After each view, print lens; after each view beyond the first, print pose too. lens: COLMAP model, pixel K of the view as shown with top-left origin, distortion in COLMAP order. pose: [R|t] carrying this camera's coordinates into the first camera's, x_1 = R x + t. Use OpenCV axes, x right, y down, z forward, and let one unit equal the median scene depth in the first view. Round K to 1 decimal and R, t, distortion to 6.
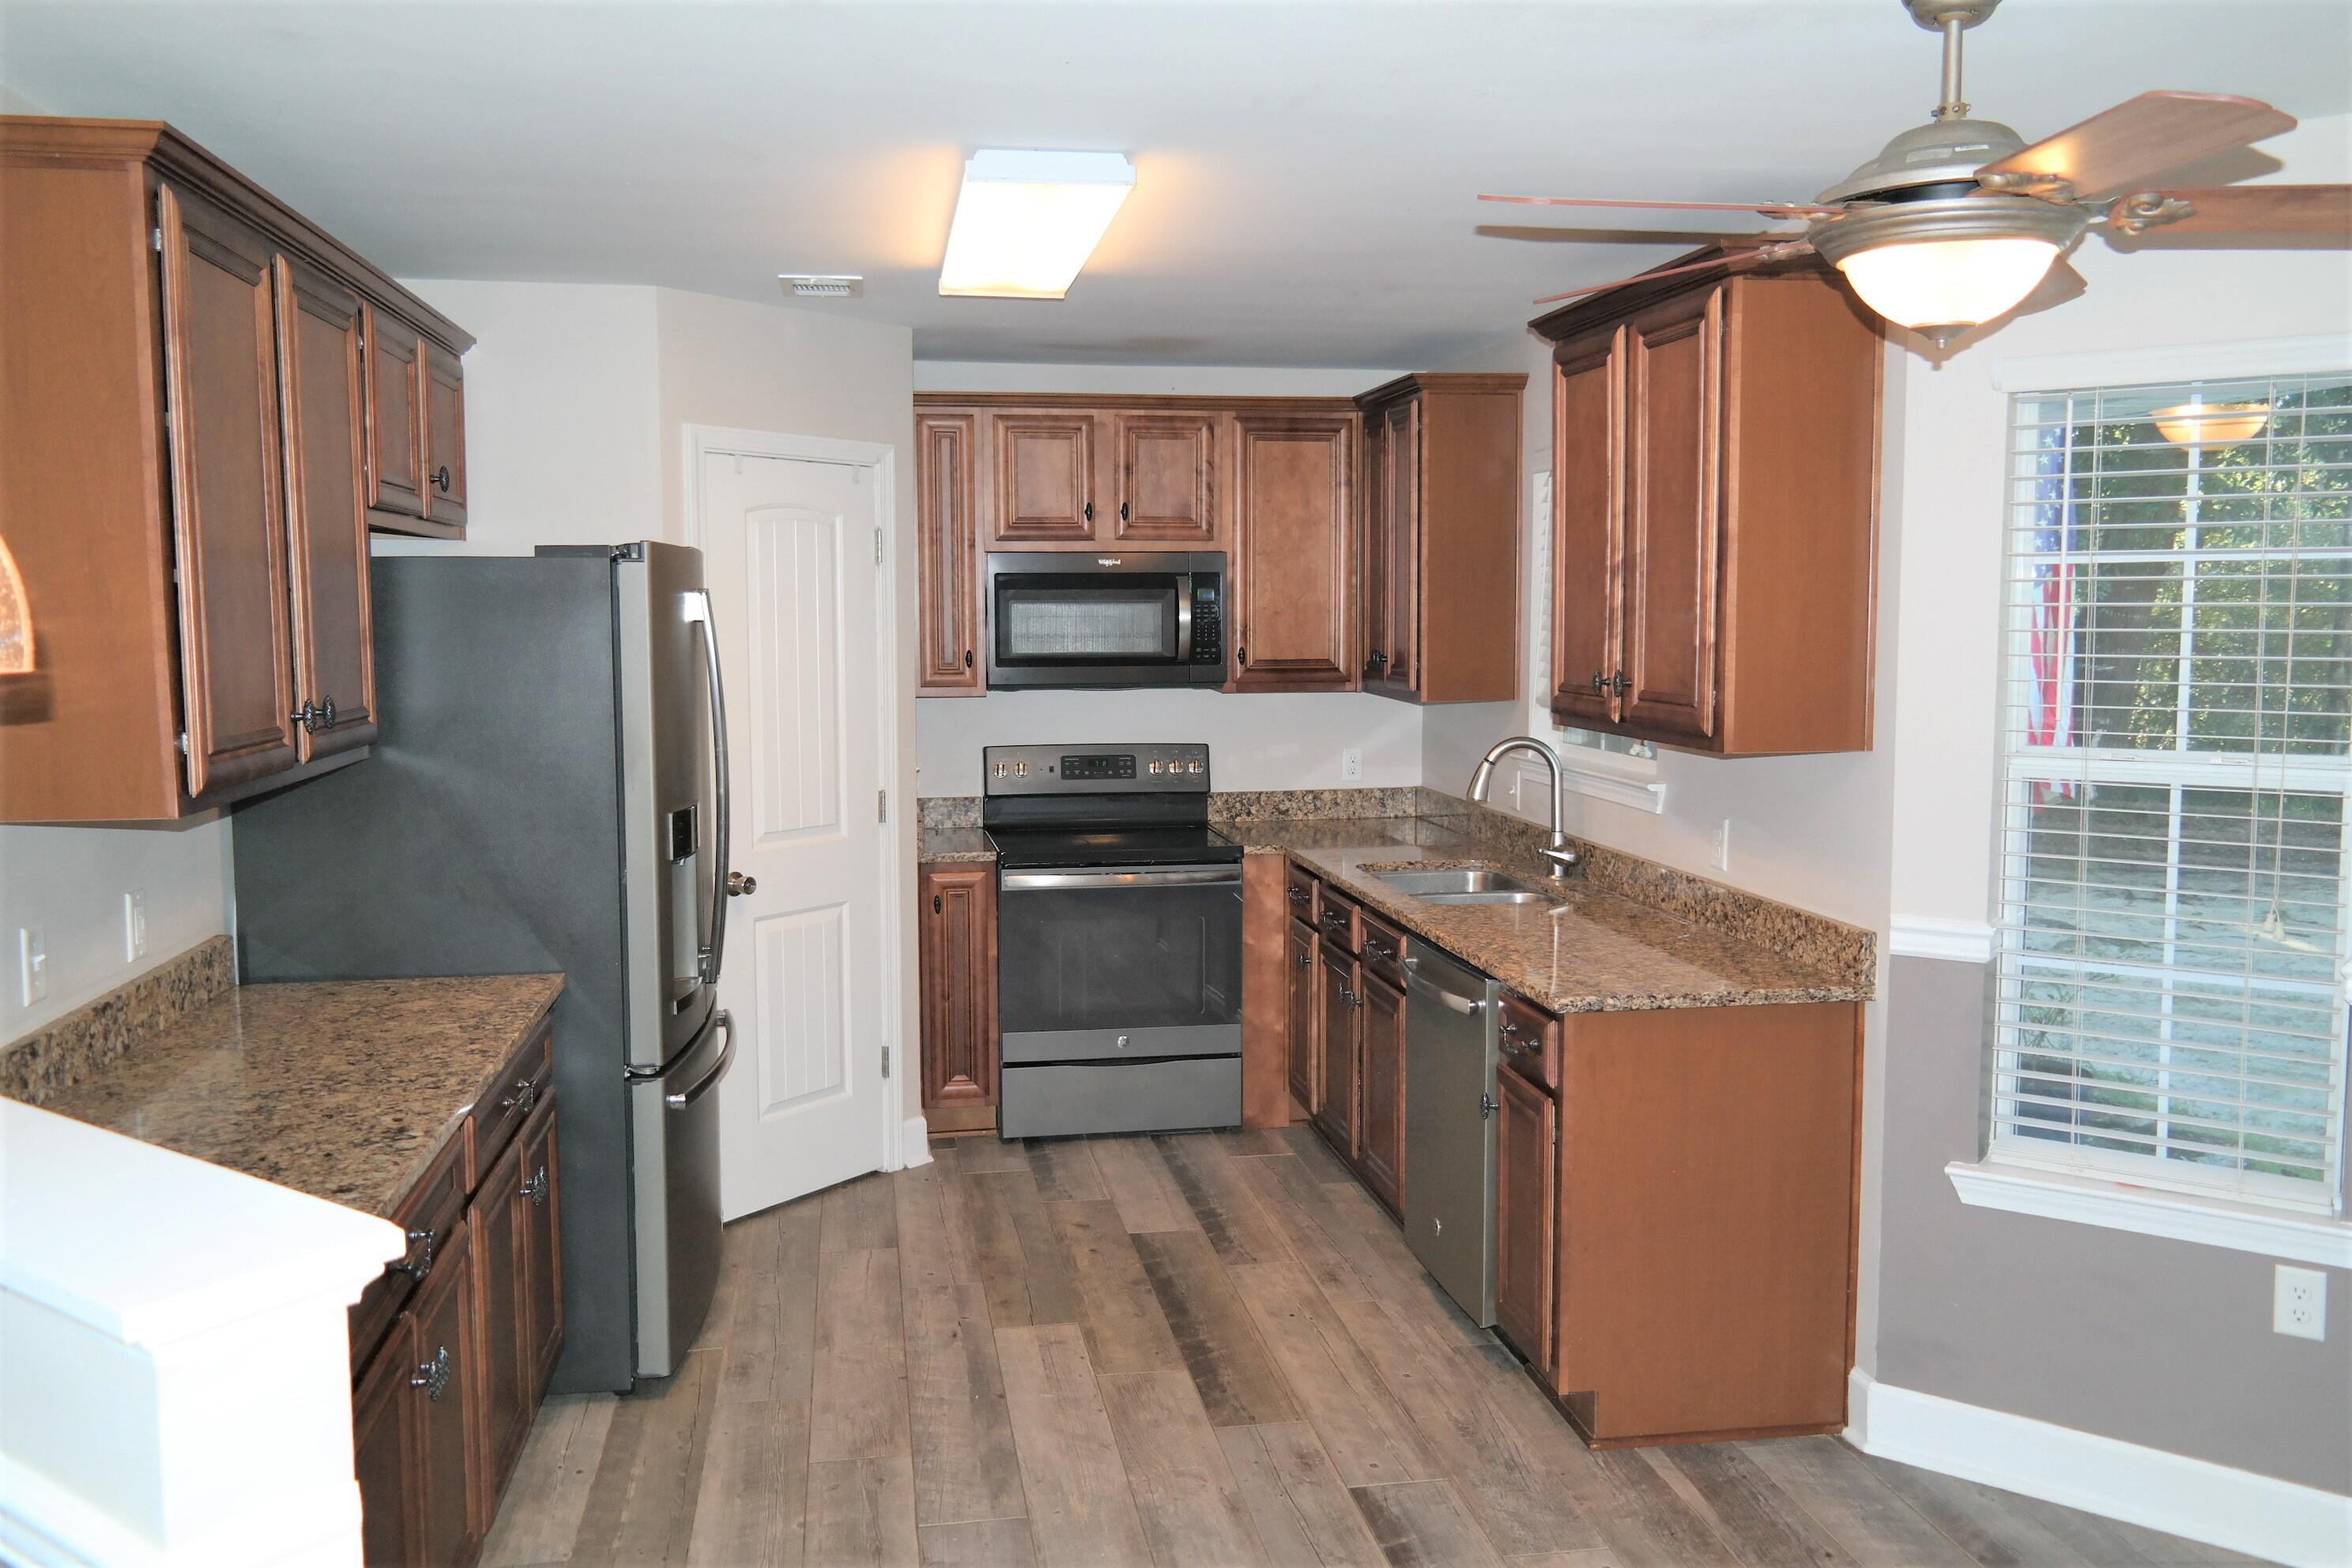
lens RADIAL K [[1876.4, 0, 1174.1], [0, 1876.4, 772.7], [0, 0, 1]] dist [0.015753, -0.005989]
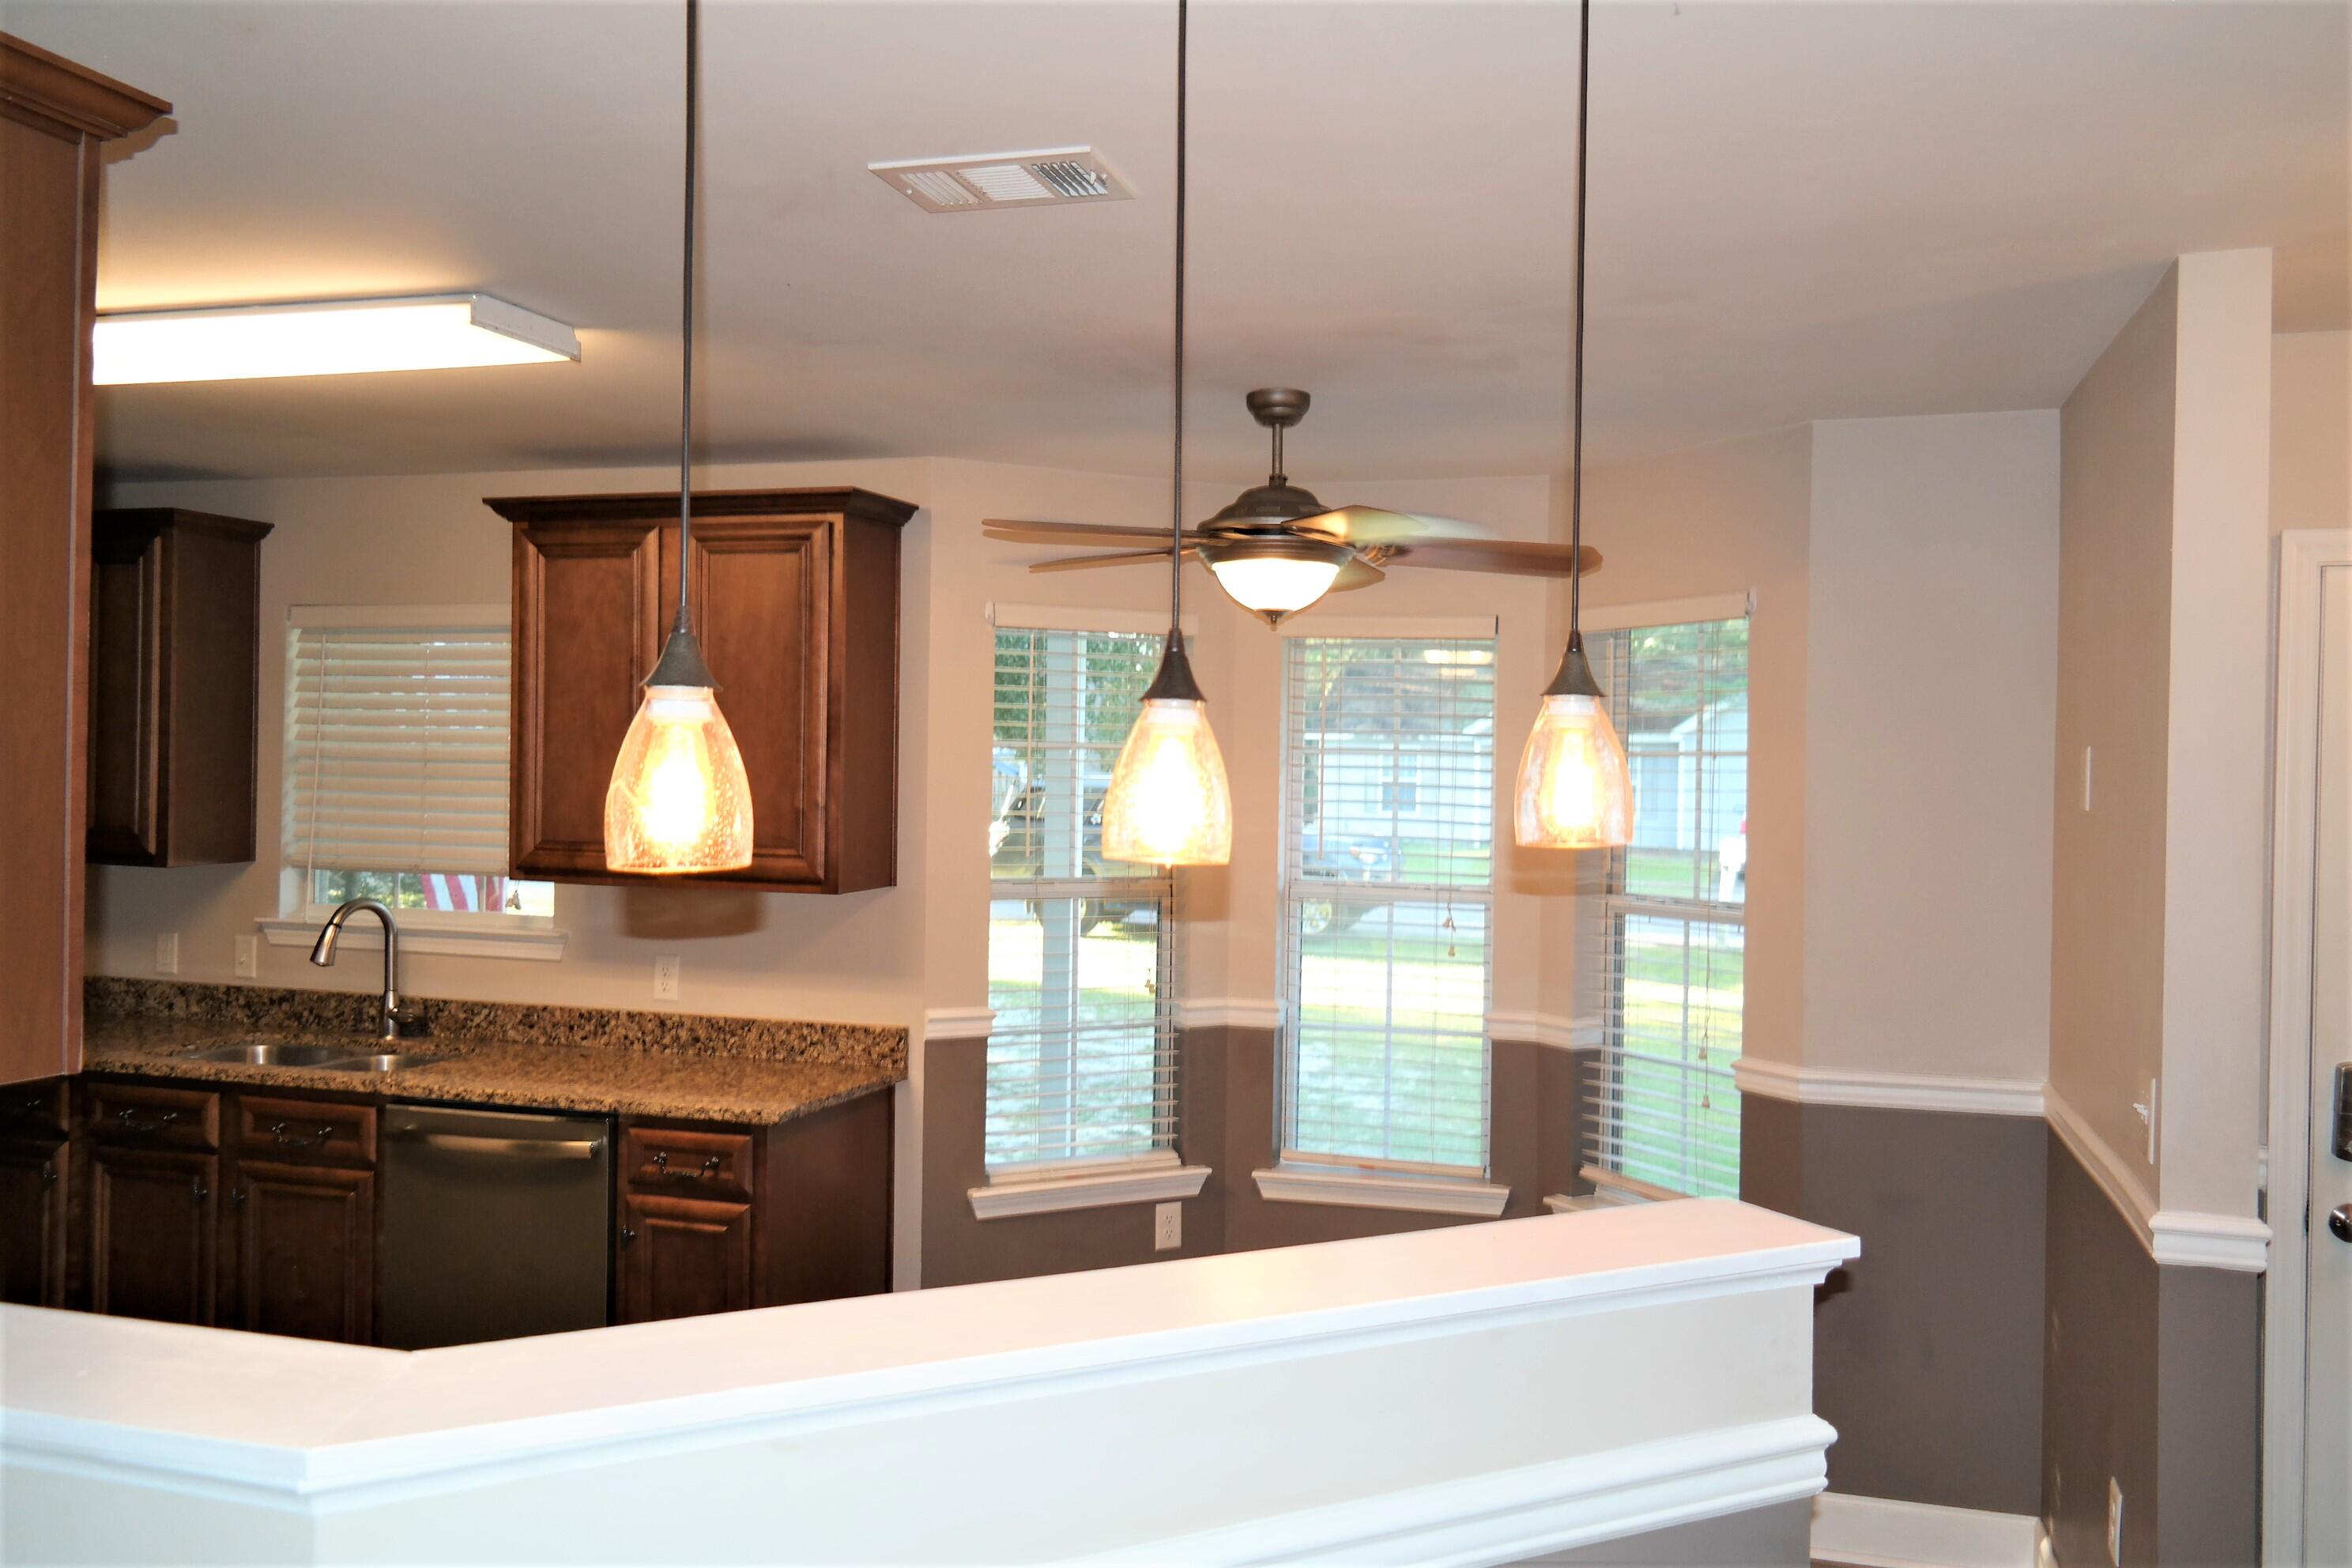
lens RADIAL K [[1876.4, 0, 1174.1], [0, 1876.4, 797.2], [0, 0, 1]] dist [0.015753, -0.005989]
pose [[0.438091, 0.003047, 0.898925, -0.693523], [0.057180, 0.997875, -0.031250, -0.021642], [-0.897110, 0.065091, 0.436986, 0.255880]]
